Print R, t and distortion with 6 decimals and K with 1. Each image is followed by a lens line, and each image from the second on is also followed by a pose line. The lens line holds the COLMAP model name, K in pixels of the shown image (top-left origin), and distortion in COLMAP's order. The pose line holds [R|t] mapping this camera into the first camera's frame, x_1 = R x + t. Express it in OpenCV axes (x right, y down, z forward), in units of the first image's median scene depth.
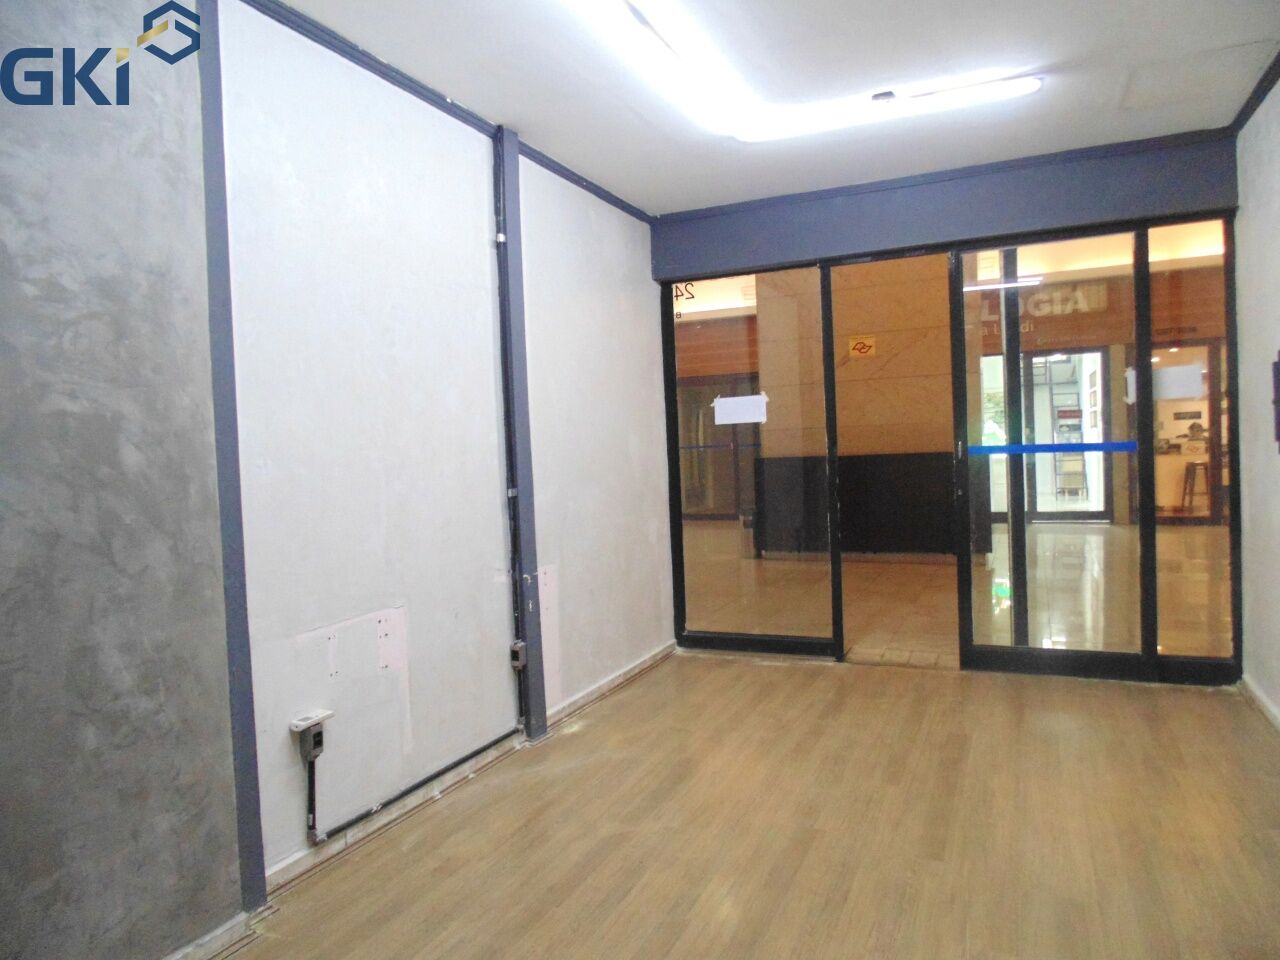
lens RADIAL K [[866.0, 0, 640.0], [0, 866.0, 480.0], [0, 0, 1]] dist [-0.000326, 0.000131]
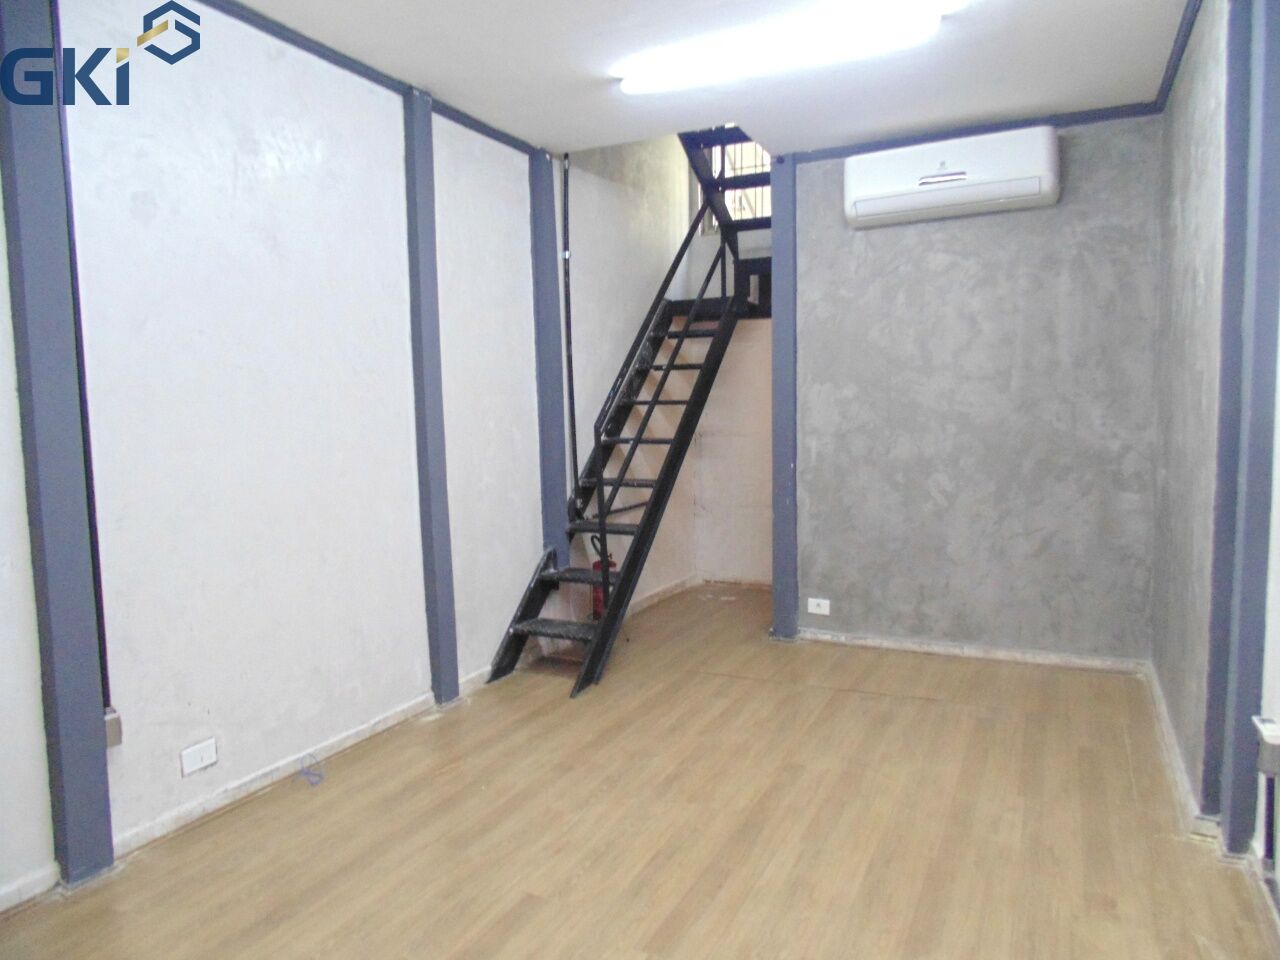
lens RADIAL K [[866.0, 0, 640.0], [0, 866.0, 480.0], [0, 0, 1]] dist [-0.000326, 0.000131]
pose [[-0.997598, 0.054122, 0.043233, 0.173321], [0.058743, 0.991748, 0.113949, -0.086920], [-0.036709, 0.116215, -0.992545, 1.883527]]
